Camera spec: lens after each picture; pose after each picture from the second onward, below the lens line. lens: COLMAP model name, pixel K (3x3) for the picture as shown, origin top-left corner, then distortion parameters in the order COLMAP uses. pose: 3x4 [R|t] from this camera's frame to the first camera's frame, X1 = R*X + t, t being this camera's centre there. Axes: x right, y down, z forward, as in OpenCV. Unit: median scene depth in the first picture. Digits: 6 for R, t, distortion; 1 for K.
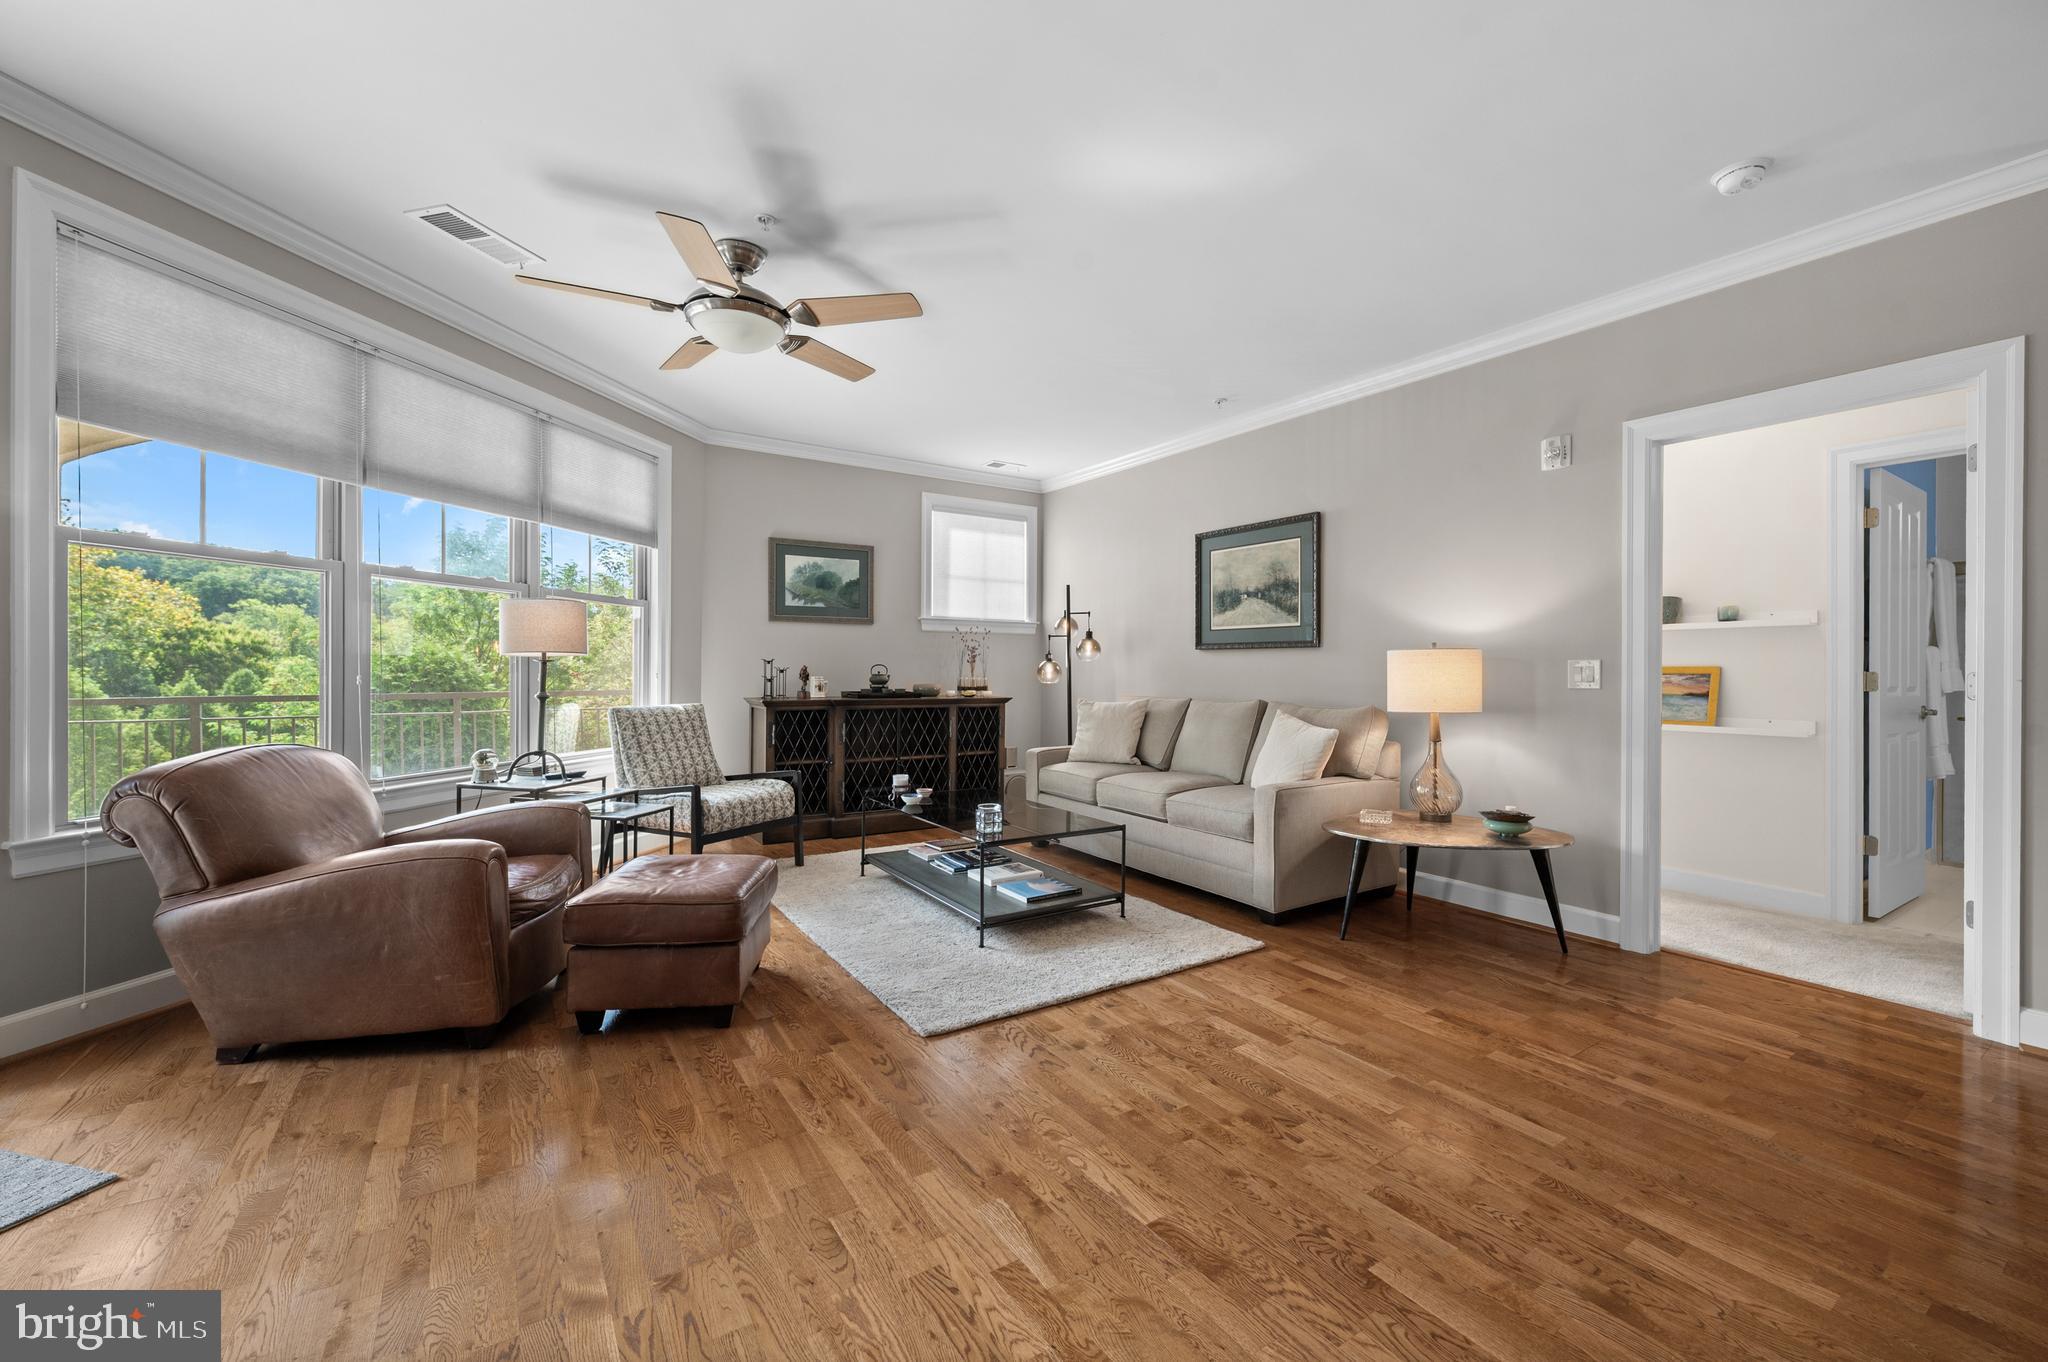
lens RADIAL K [[842.0, 0, 1023.4], [0, 842.0, 672.2], [0, 0, 1]] dist [0.002732, -0.001608]
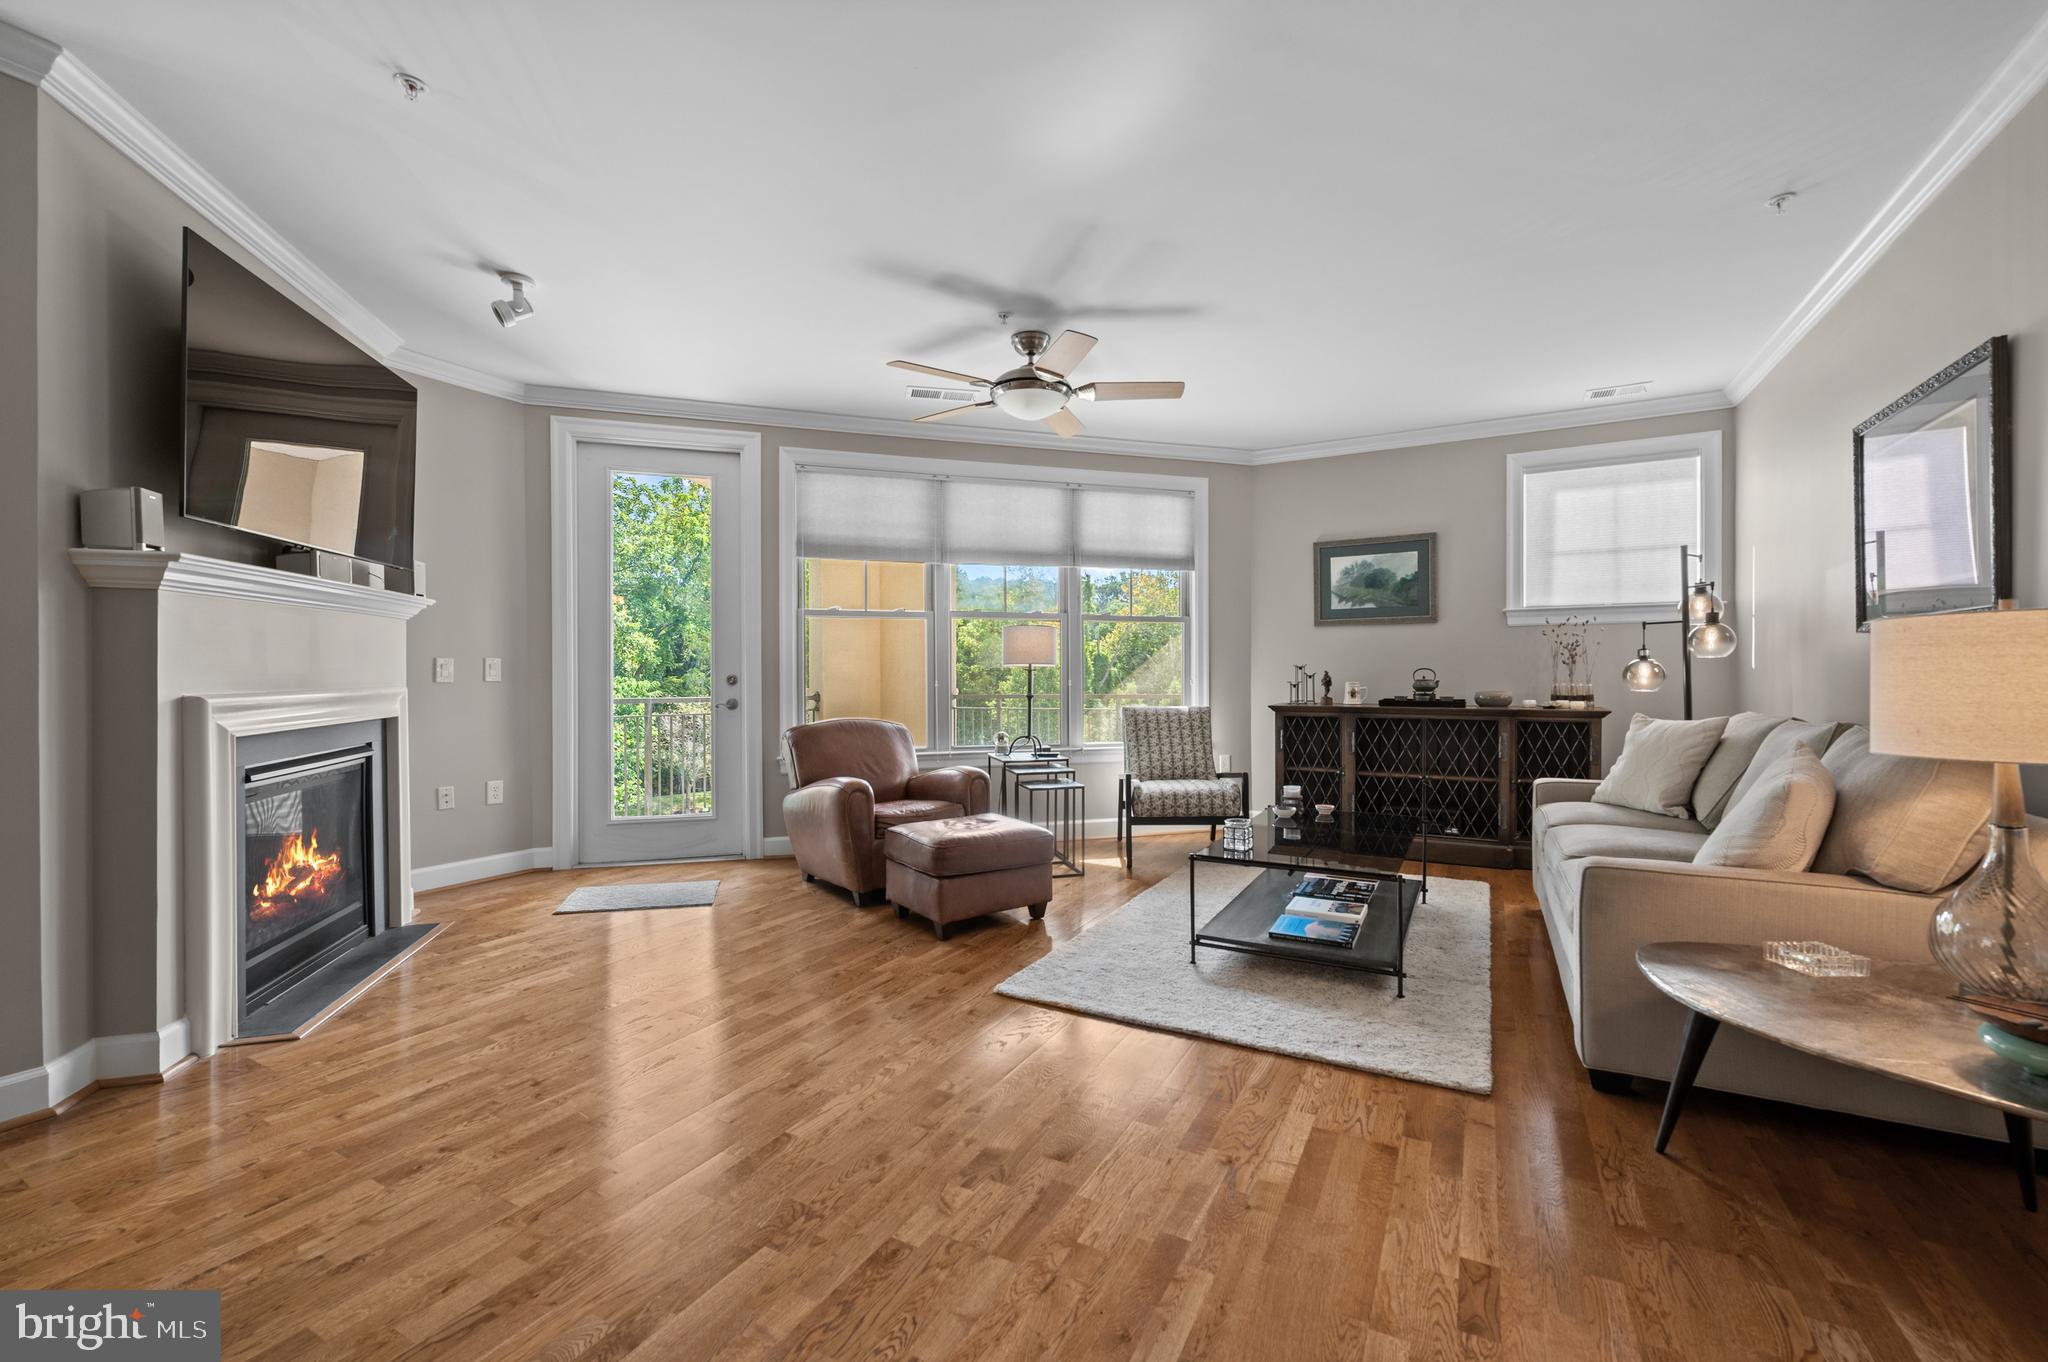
lens RADIAL K [[842.0, 0, 1022.0], [0, 842.0, 688.8], [0, 0, 1]] dist [0.002732, -0.001608]
pose [[0.457147, 0.006998, -0.889364, 0.443009], [0.003239, 0.999949, 0.009532, 0.002340], [0.889385, -0.007238, 0.457101, 0.242755]]
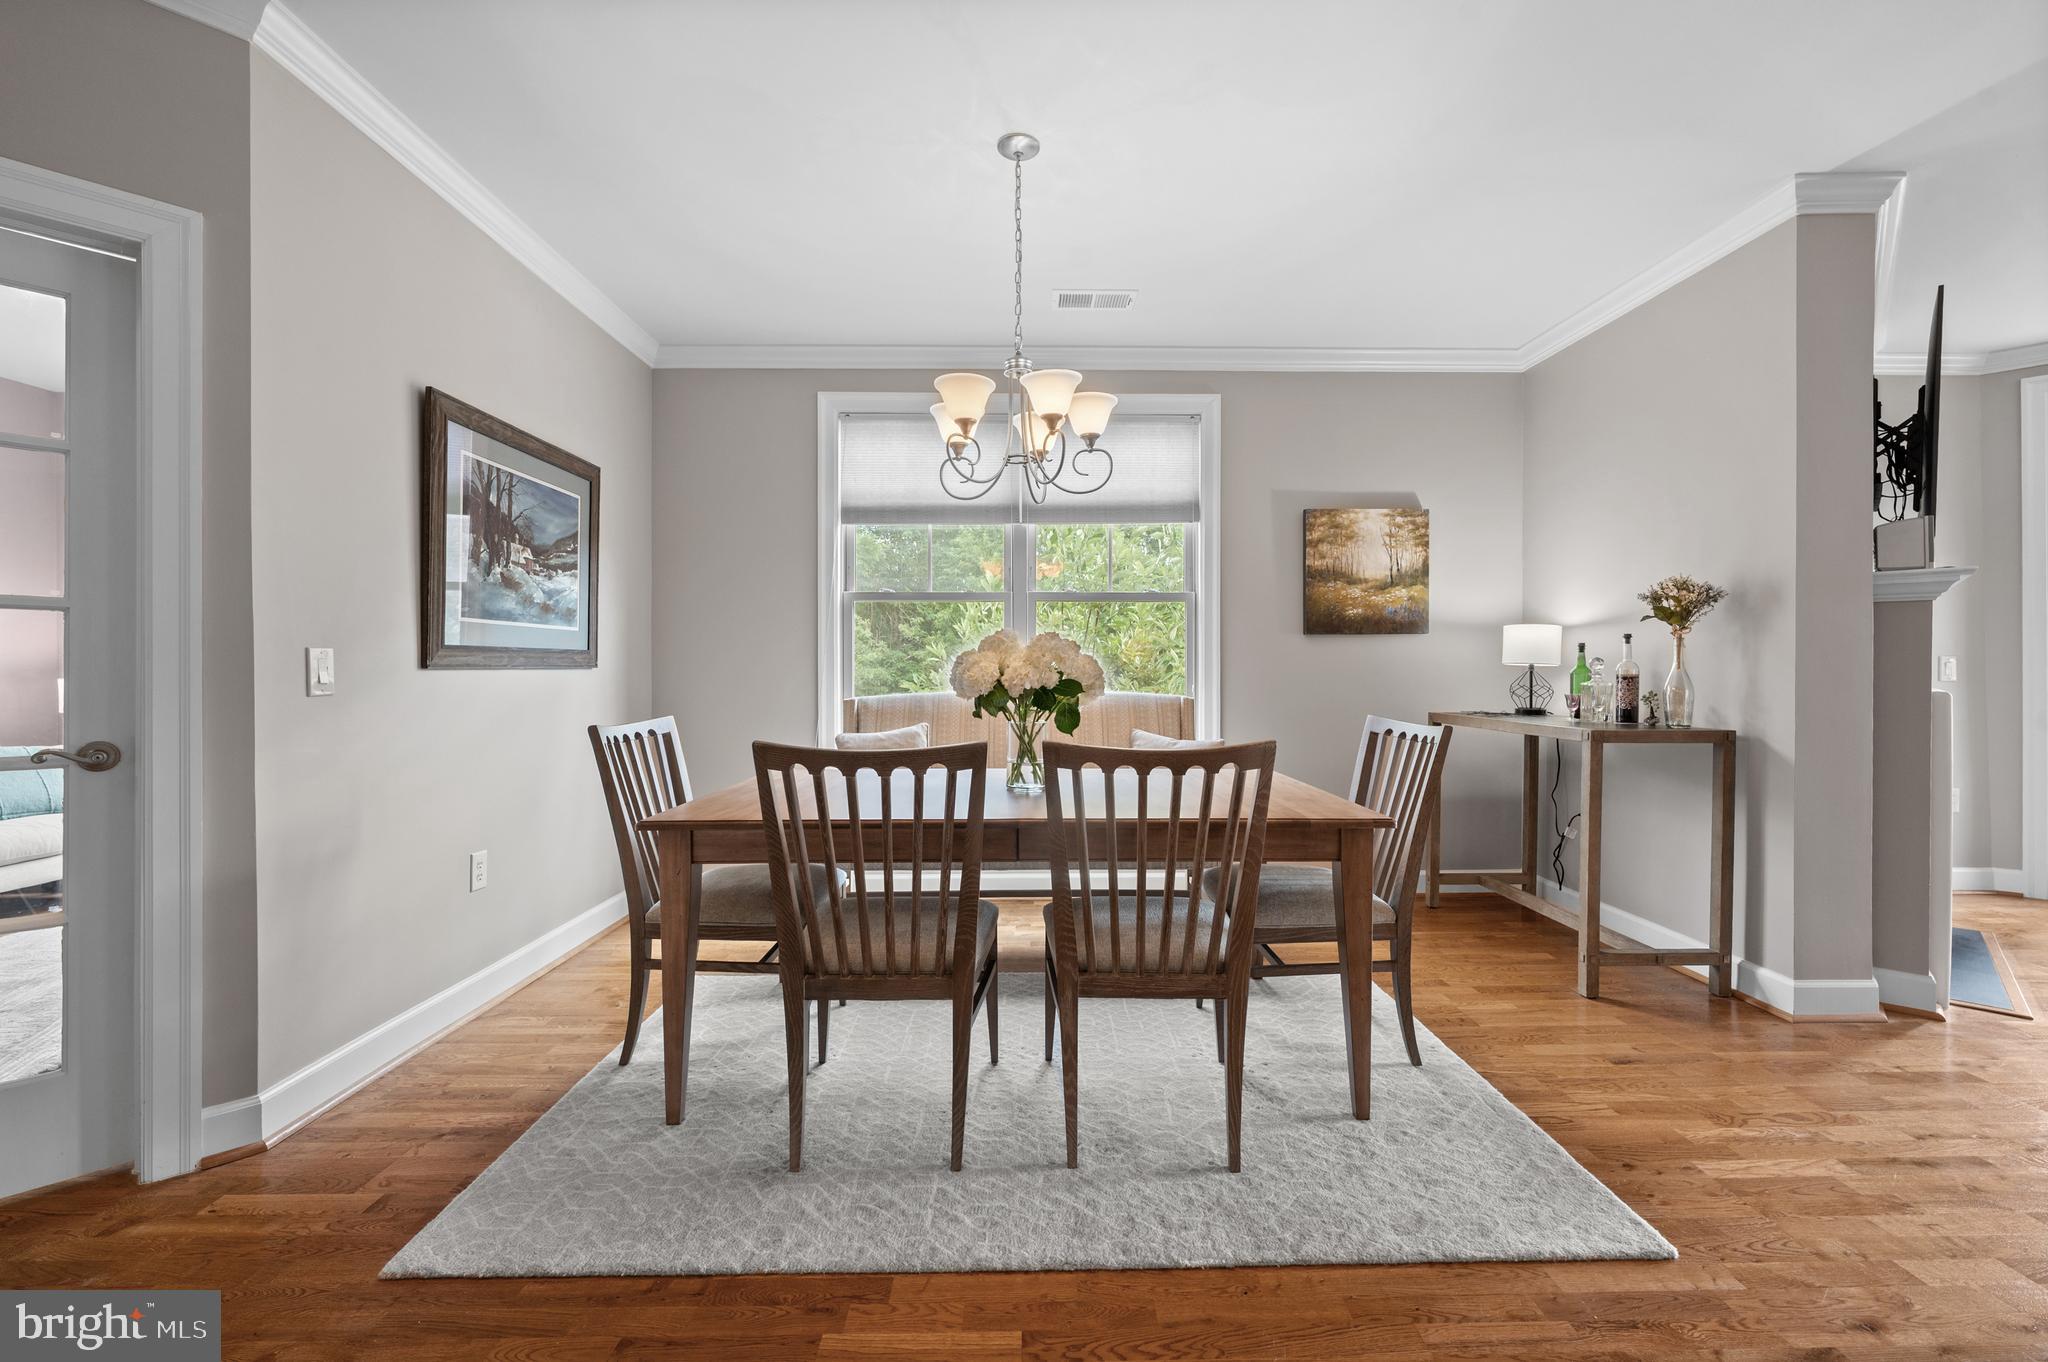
lens RADIAL K [[842.0, 0, 1029.7], [0, 842.0, 682.0], [0, 0, 1]] dist [0.002732, -0.001608]
pose [[-0.541655, -0.006701, -0.840574, 0.575274], [-0.004297, 0.999977, -0.005202, 0.009233], [0.840590, 0.000794, -0.541672, -0.129602]]
